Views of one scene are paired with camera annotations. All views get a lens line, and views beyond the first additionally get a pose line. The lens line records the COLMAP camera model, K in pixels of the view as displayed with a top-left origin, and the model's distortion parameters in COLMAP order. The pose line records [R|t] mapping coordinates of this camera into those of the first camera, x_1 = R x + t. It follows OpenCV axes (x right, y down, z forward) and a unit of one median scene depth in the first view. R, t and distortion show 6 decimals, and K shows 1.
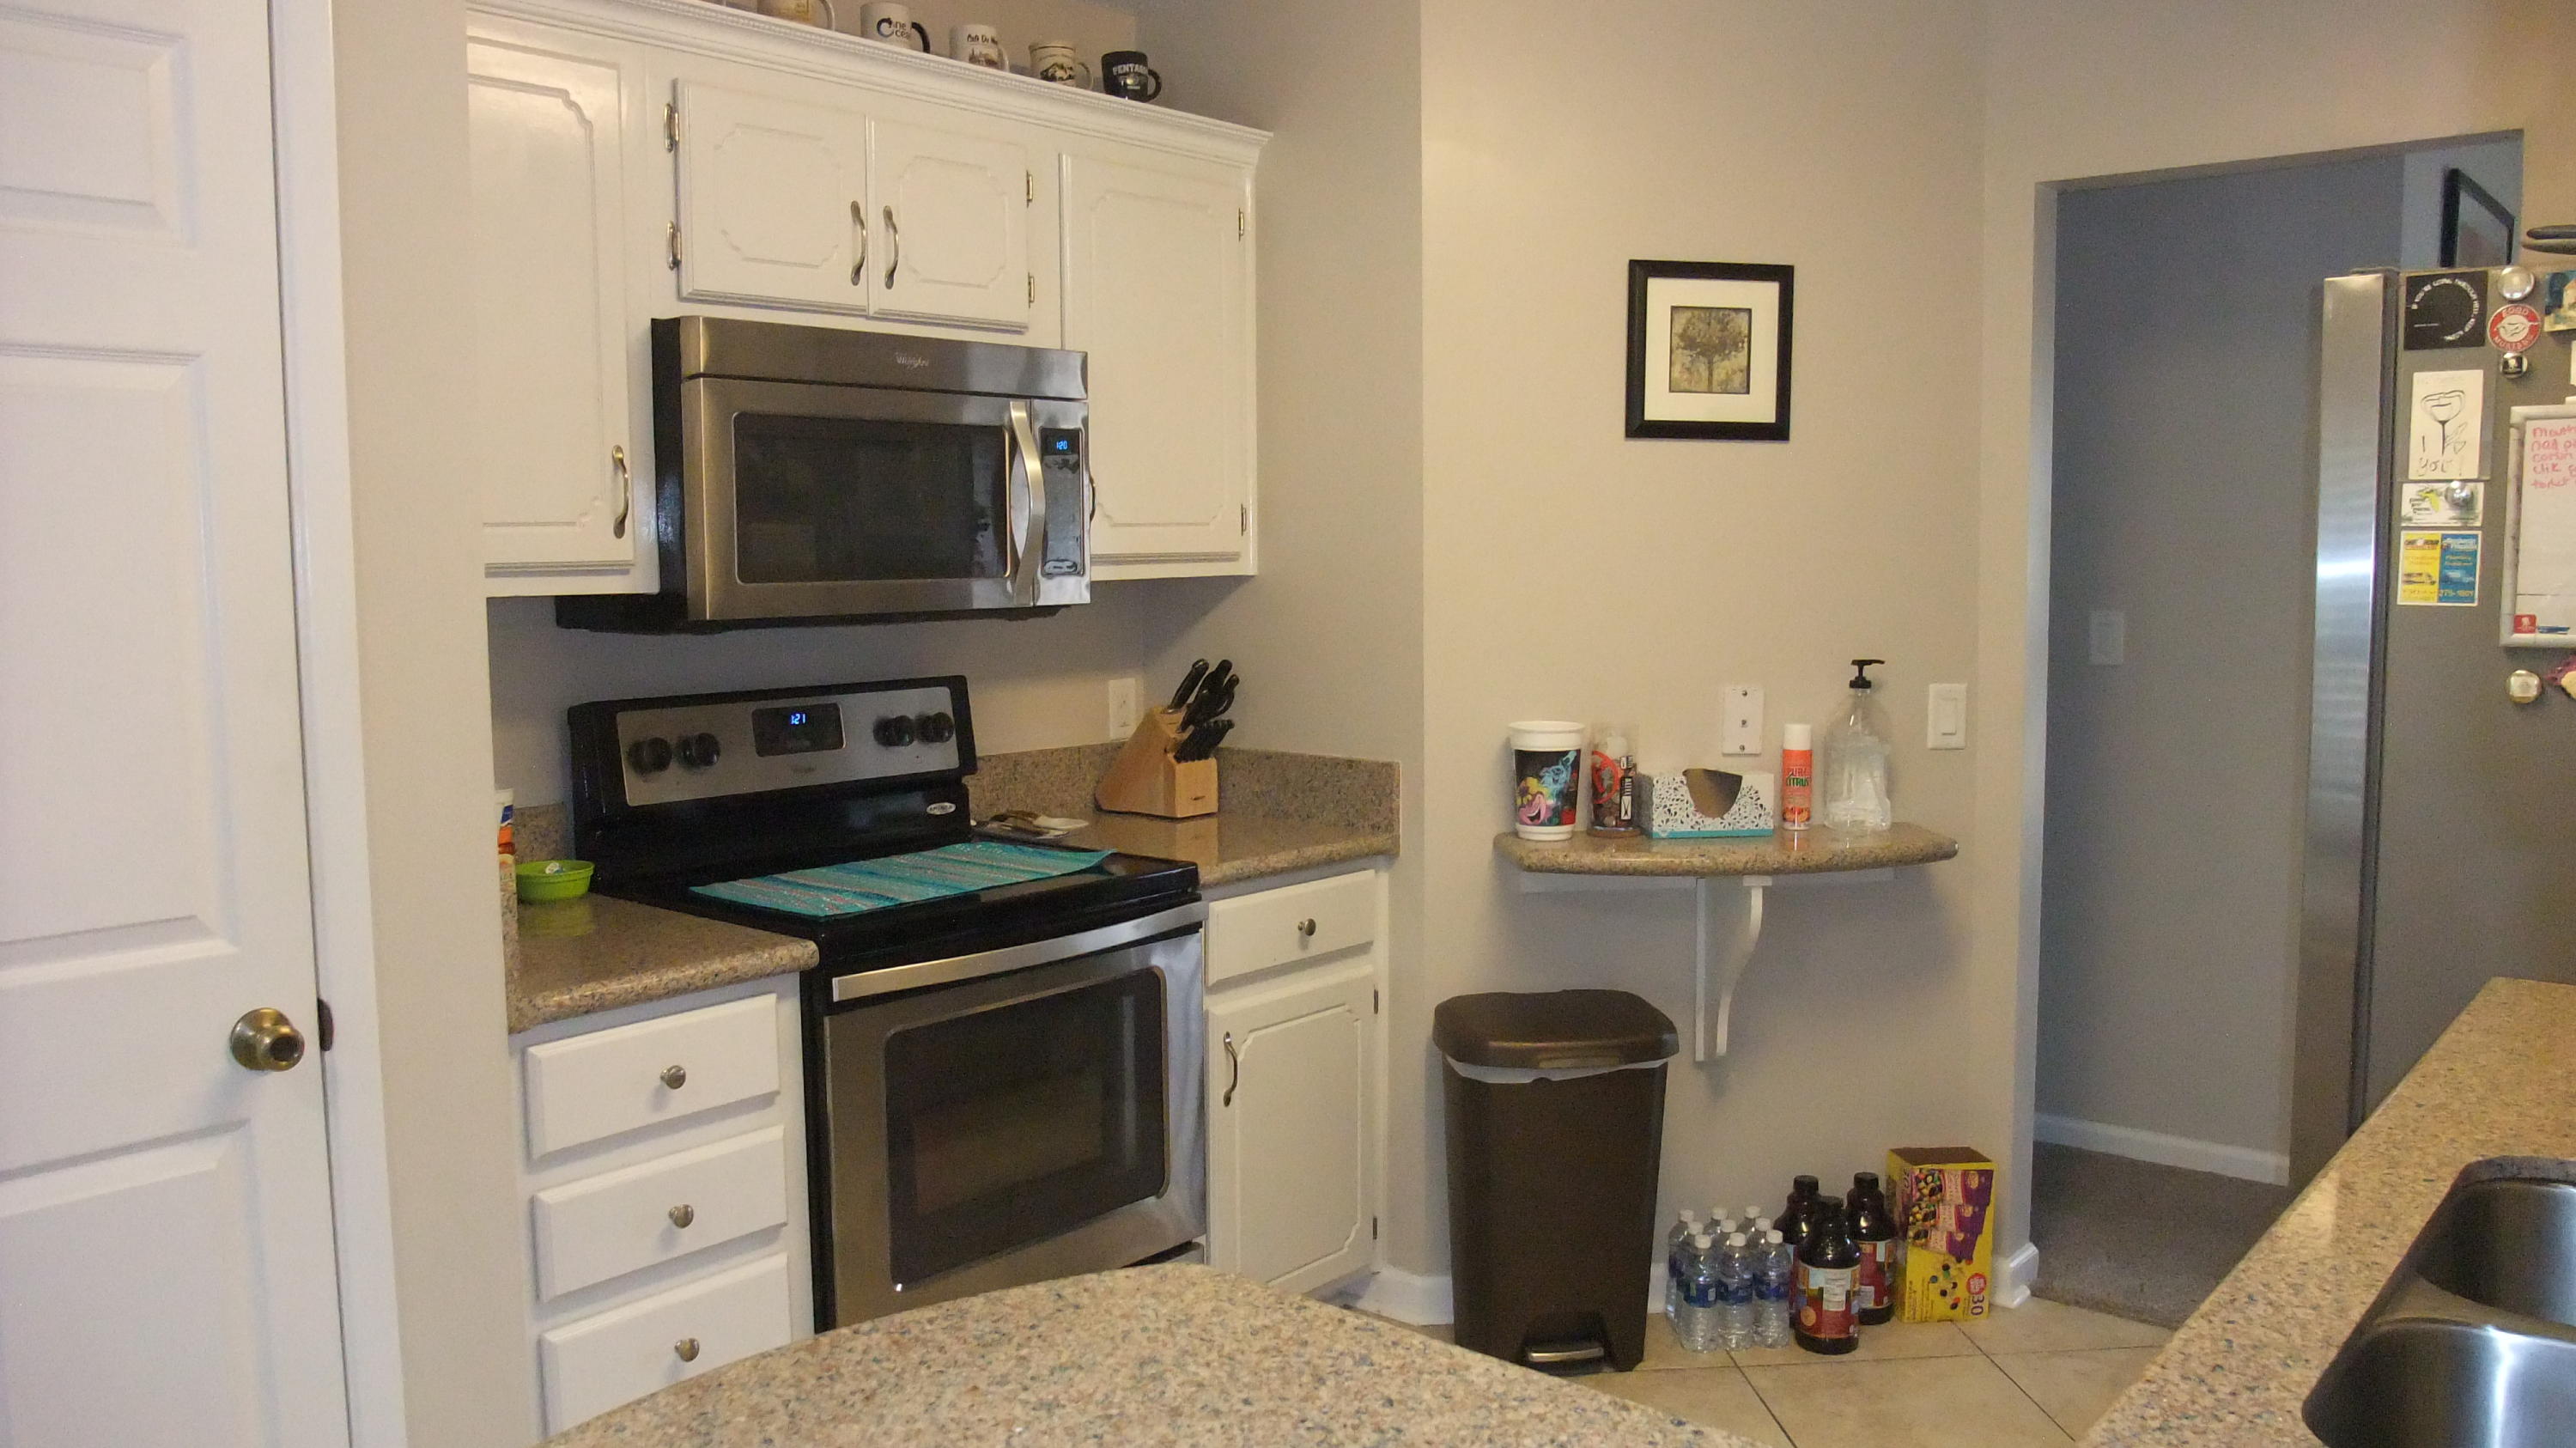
lens RADIAL K [[1968.6, 0, 1294.7], [0, 1968.6, 747.7], [0, 0, 1]] dist [-0.064282, 0.033183]
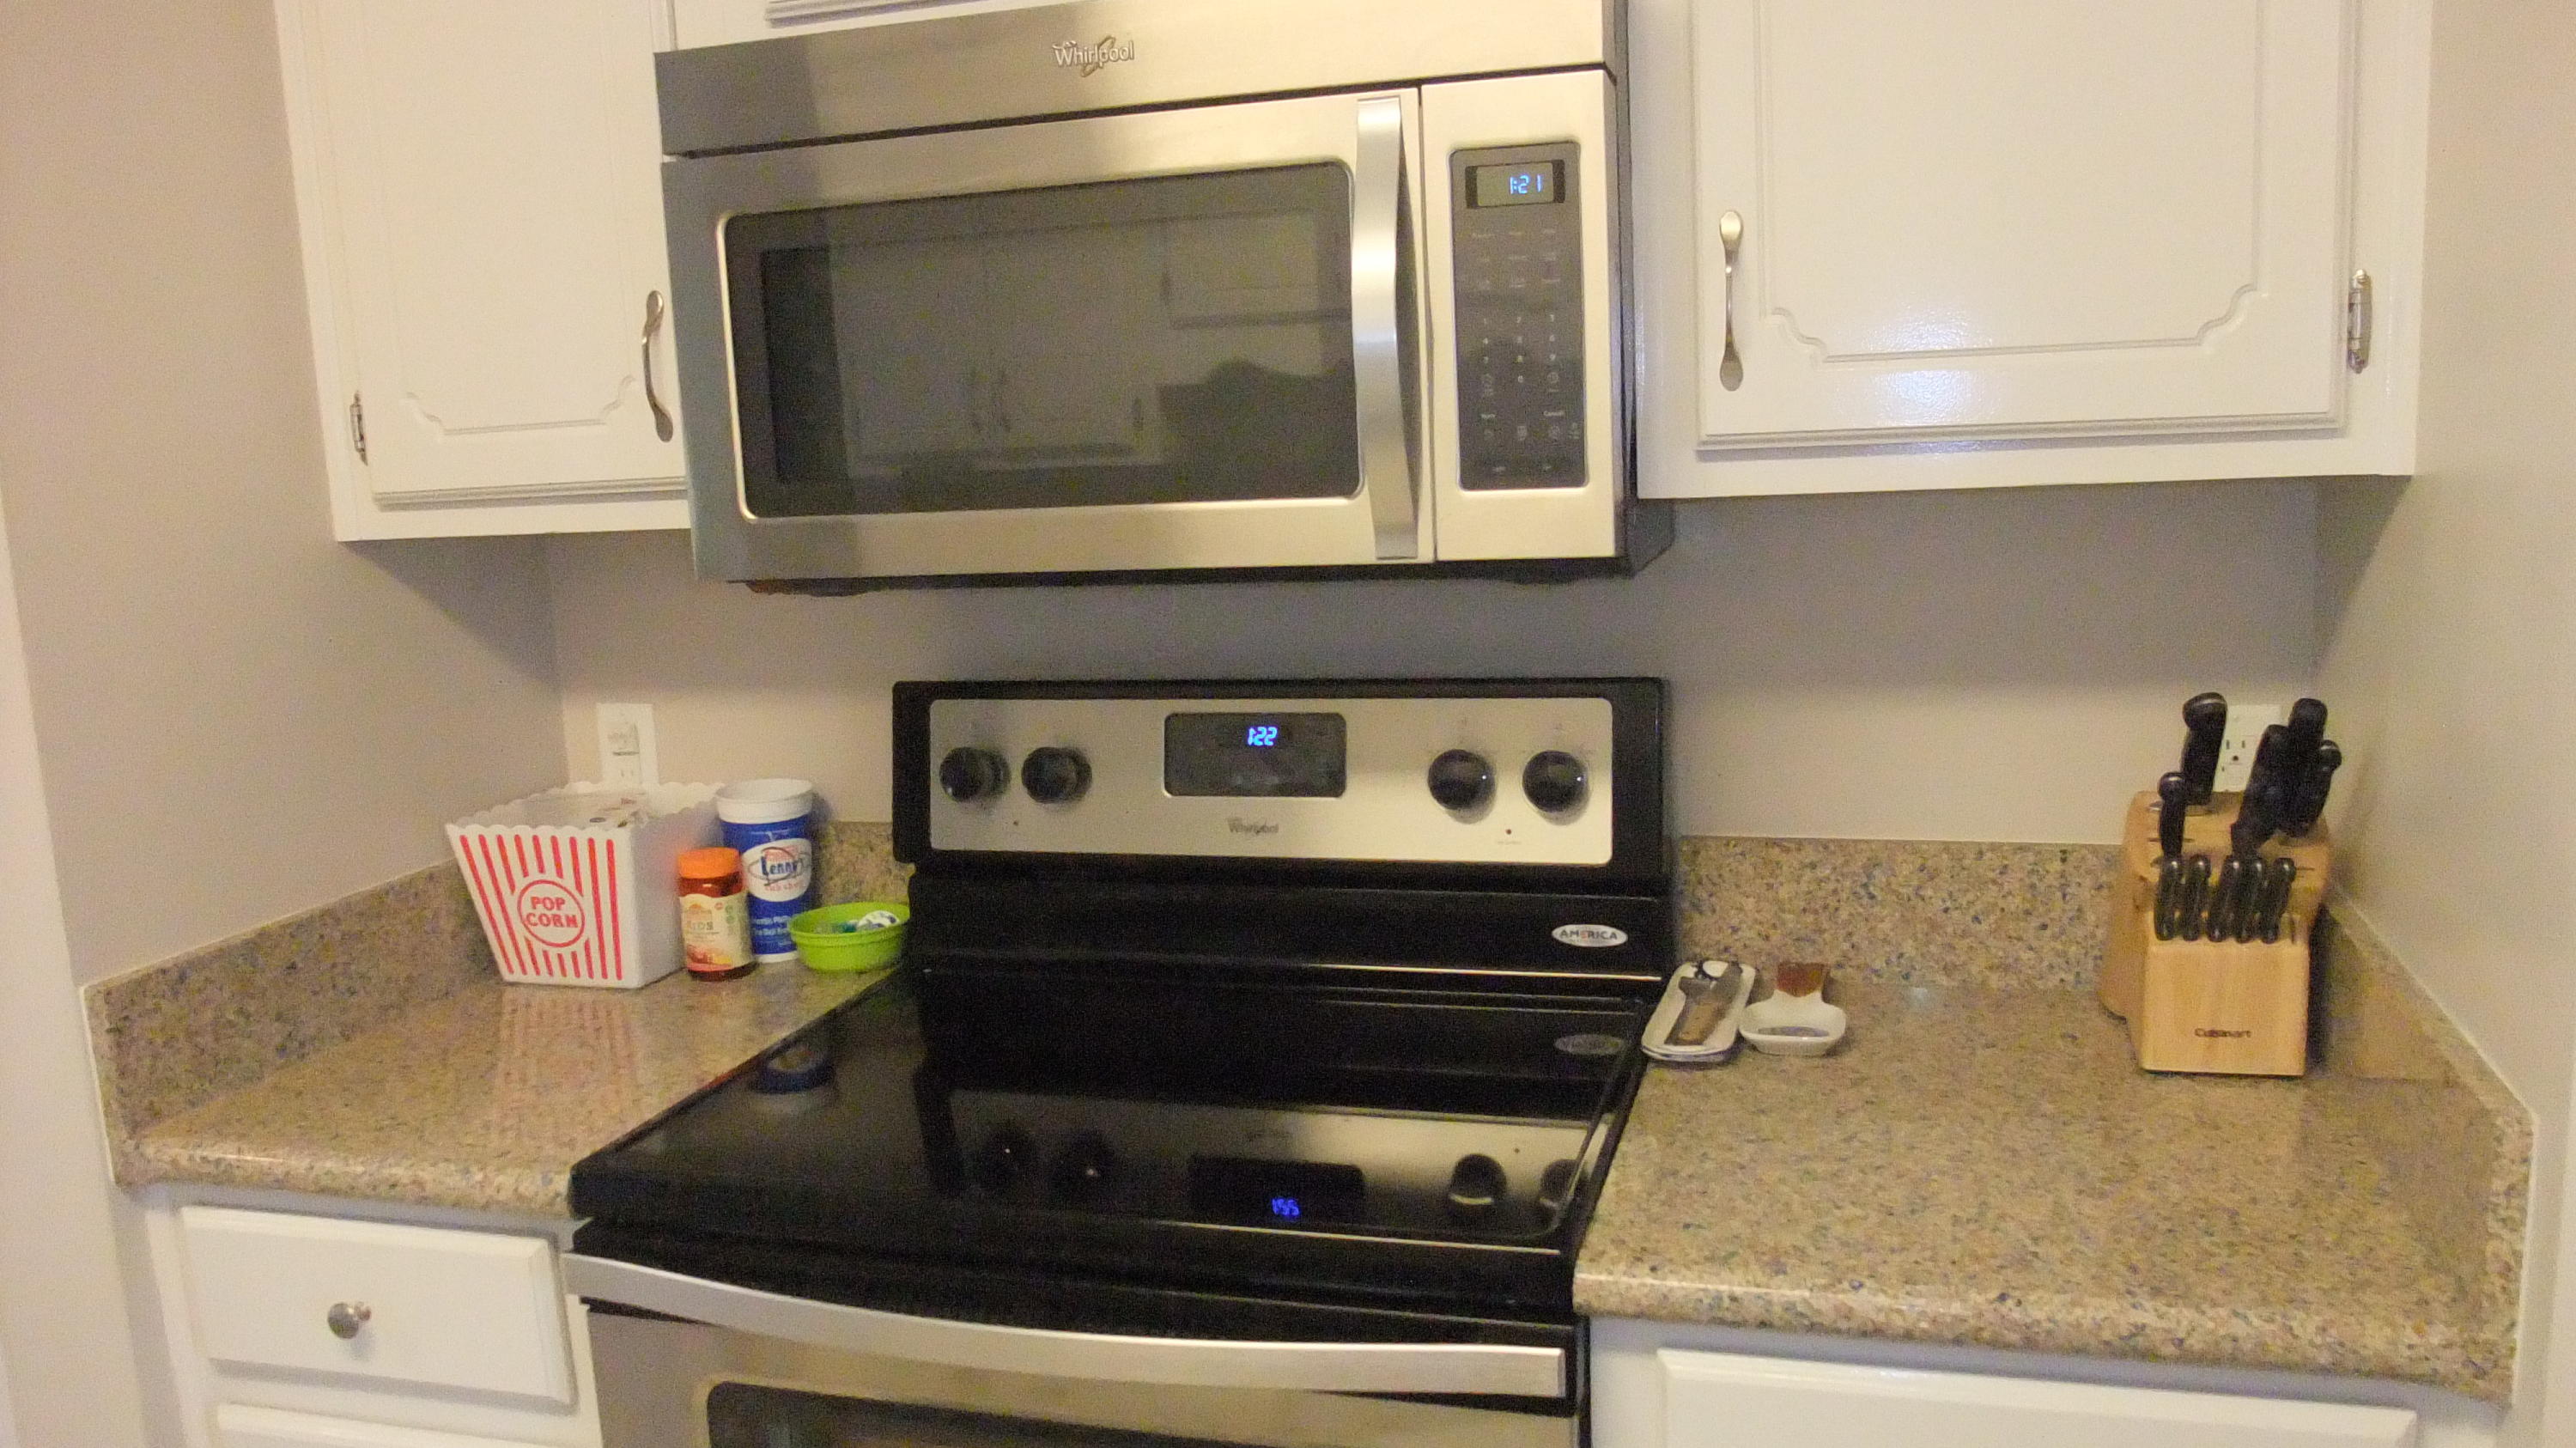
lens RADIAL K [[1968.6, 0, 1288.9], [0, 1968.6, 721.3], [0, 0, 1]] dist [-0.064282, 0.033183]
pose [[0.398433, 0.125345, -0.908592, 0.262357], [-0.053548, 0.992107, 0.113385, -0.083608], [0.915633, 0.003477, 0.402000, 0.780053]]
